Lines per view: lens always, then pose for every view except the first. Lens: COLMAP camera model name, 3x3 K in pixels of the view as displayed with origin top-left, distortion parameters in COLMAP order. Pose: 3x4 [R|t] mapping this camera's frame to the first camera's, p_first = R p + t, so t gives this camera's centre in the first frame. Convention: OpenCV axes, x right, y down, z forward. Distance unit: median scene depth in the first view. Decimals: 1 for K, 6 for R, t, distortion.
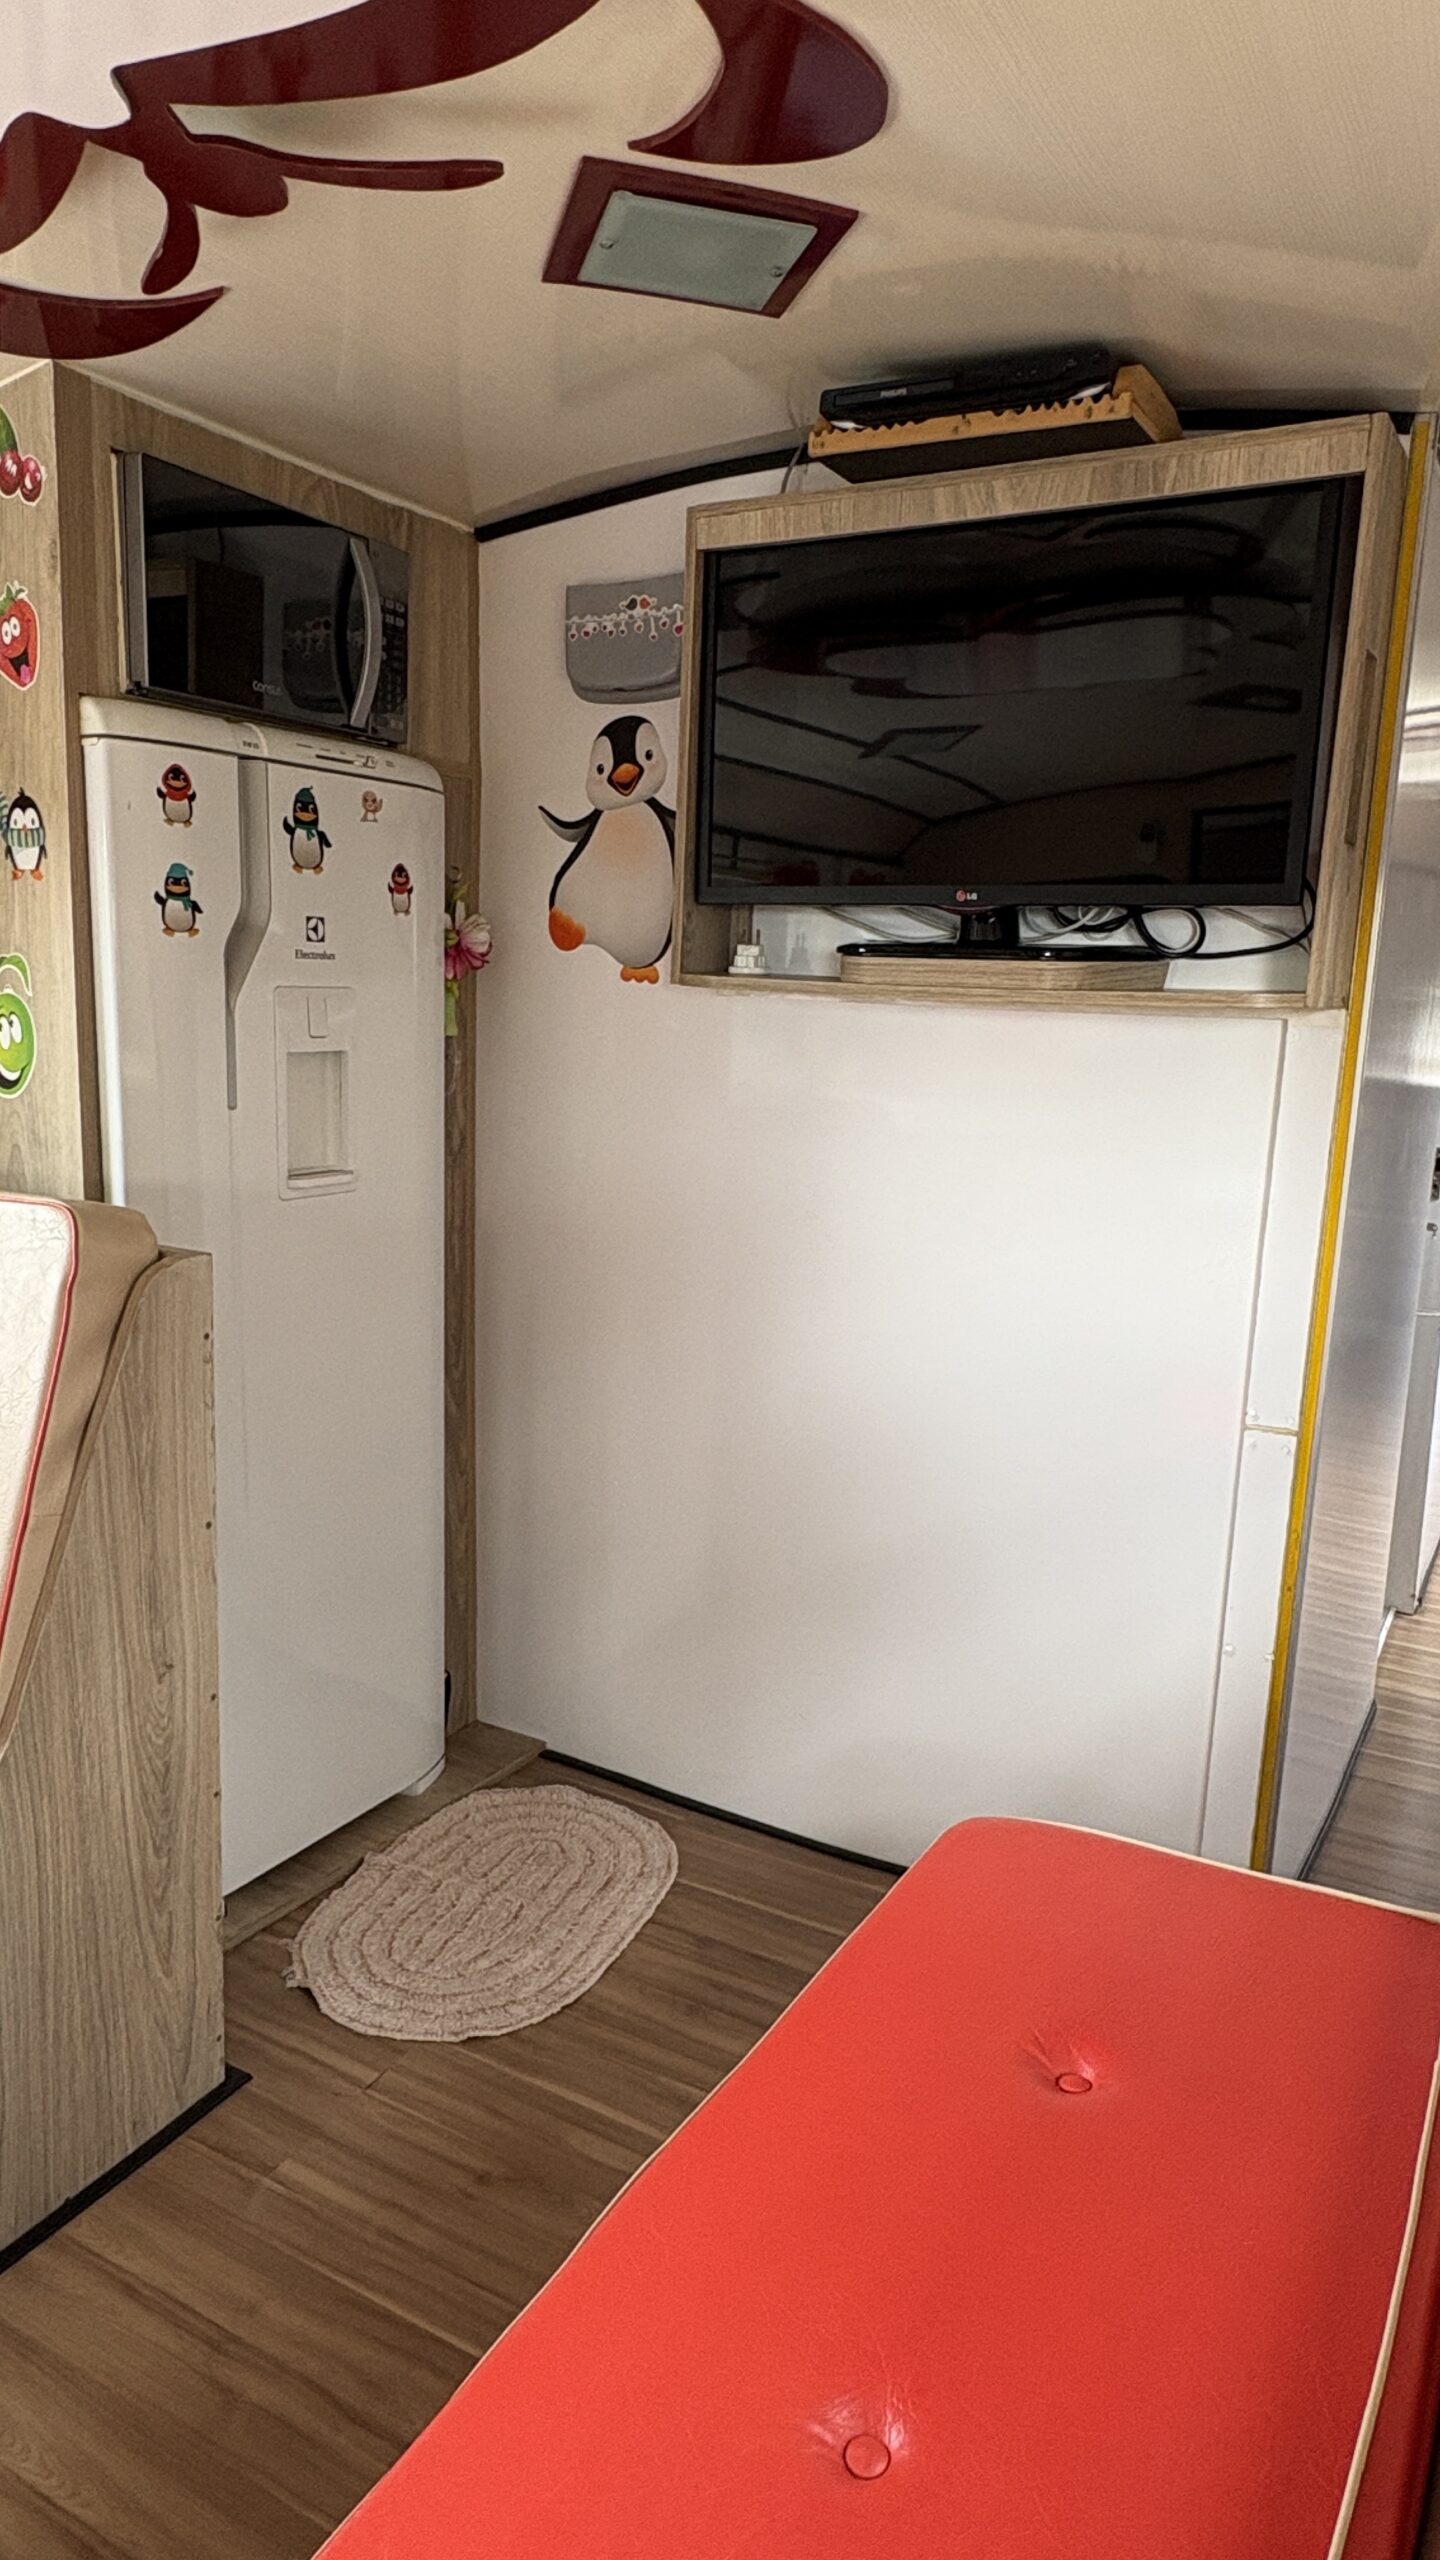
lens RADIAL K [[1579.3, 0, 719.7], [0, 1579.3, 1290.3], [0, 0, 1]] dist [-0.005552, 0.008827]
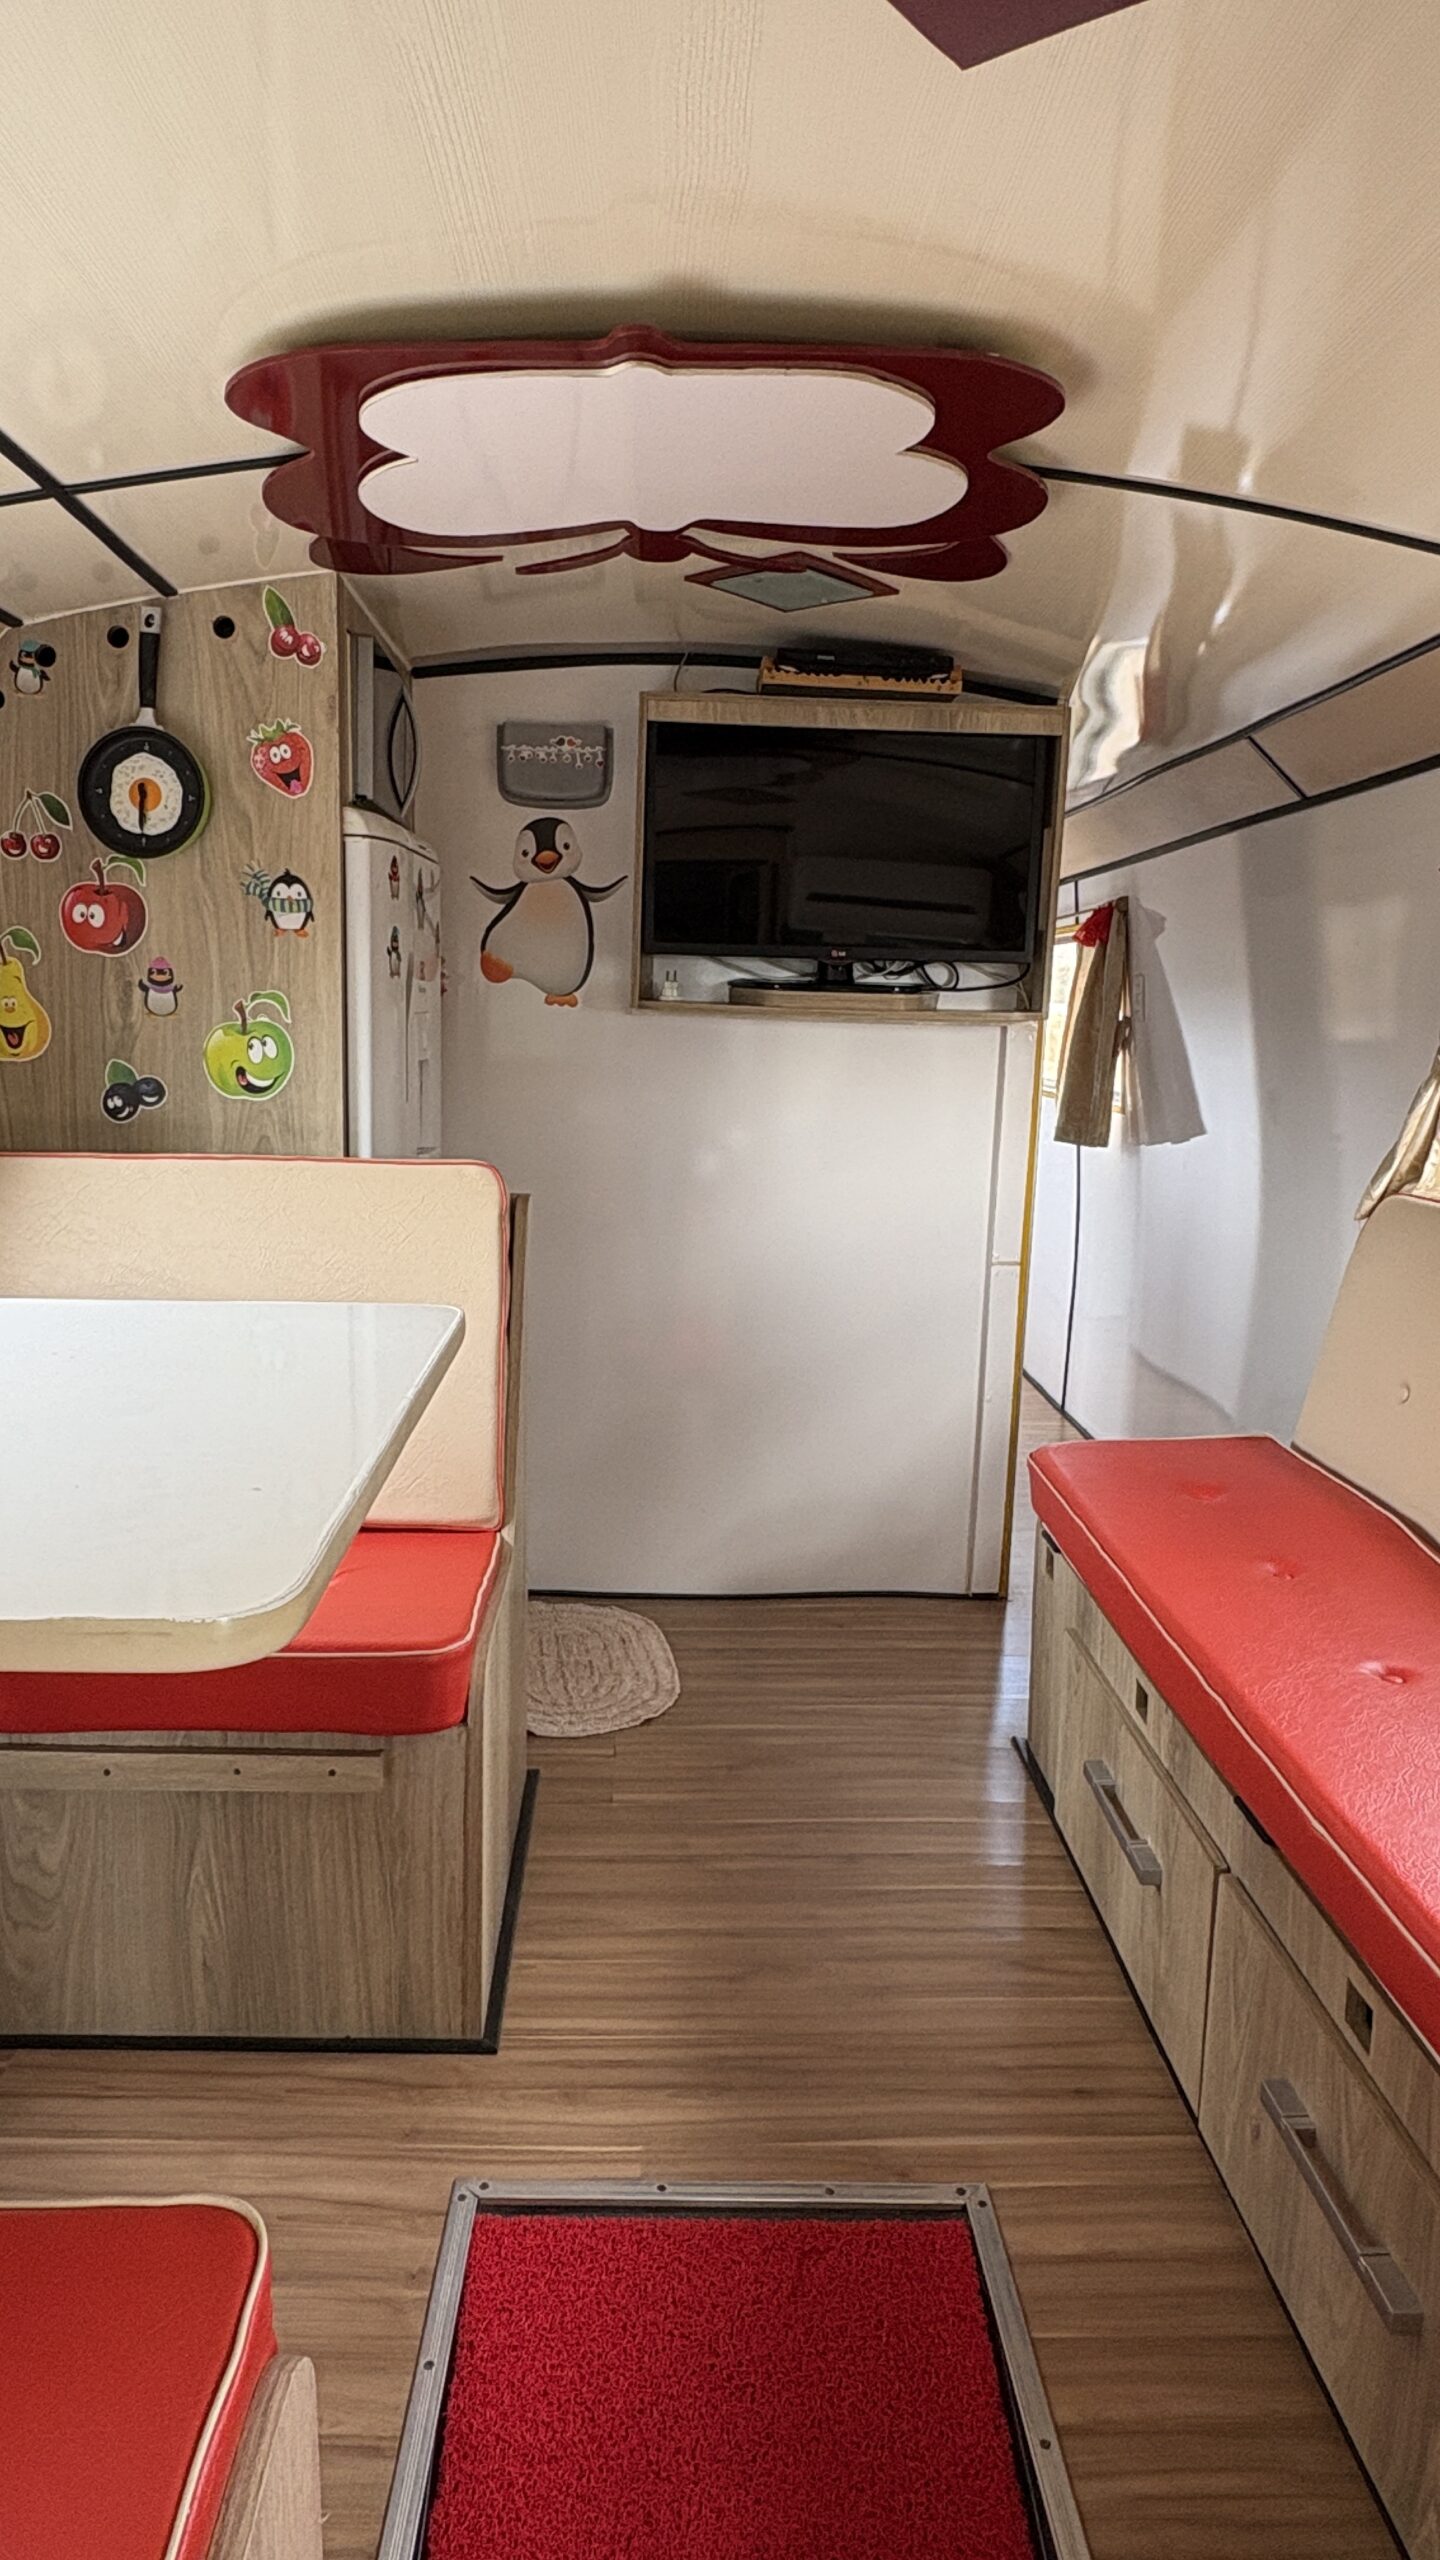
lens RADIAL K [[1579.3, 0, 722.4], [0, 1579.3, 1285.4], [0, 0, 1]] dist [-0.005552, 0.008827]
pose [[0.848463, -0.099967, 0.519728, -0.824193], [0.102591, 0.994439, 0.023794, 0.039506], [-0.519217, 0.033131, 0.854000, -0.316892]]
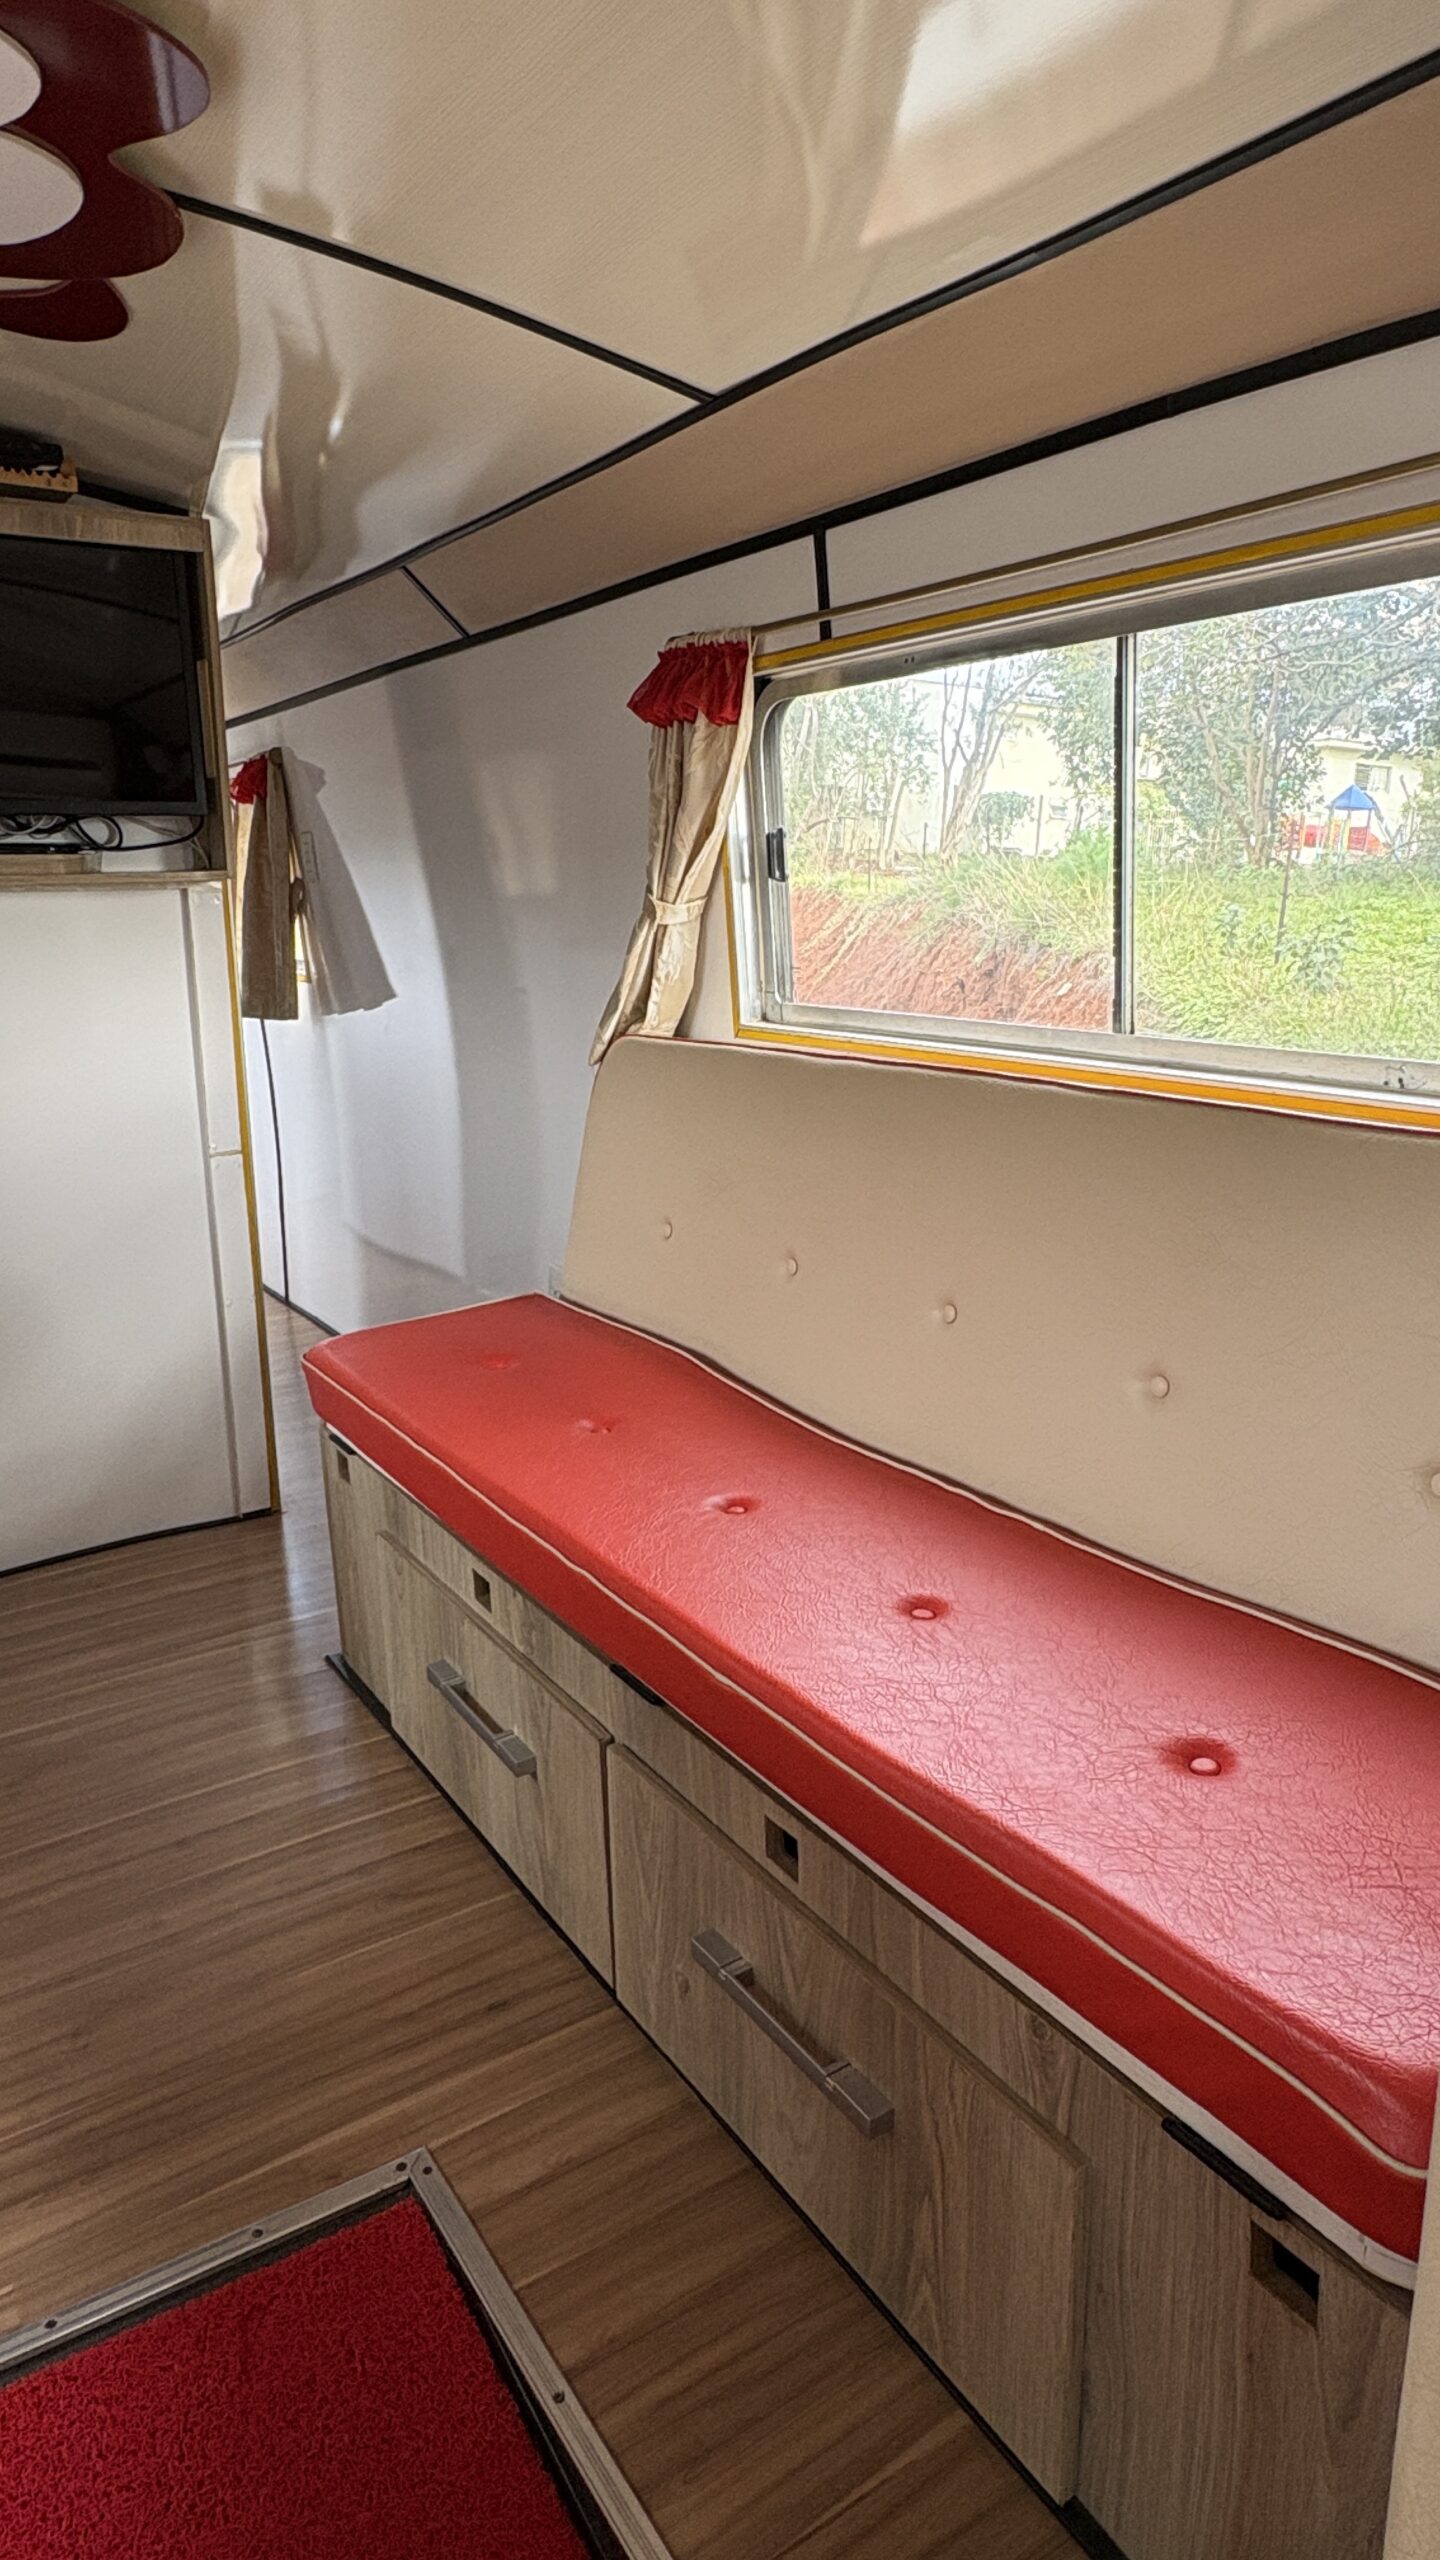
lens RADIAL K [[1579.3, 0, 721.7], [0, 1579.3, 1275.9], [0, 0, 1]] dist [-0.005552, 0.008827]
pose [[0.461741, -0.248520, 0.851489, -0.797869], [0.201876, 0.964200, 0.171944, 0.035519], [-0.863737, 0.092502, 0.495380, -0.192421]]
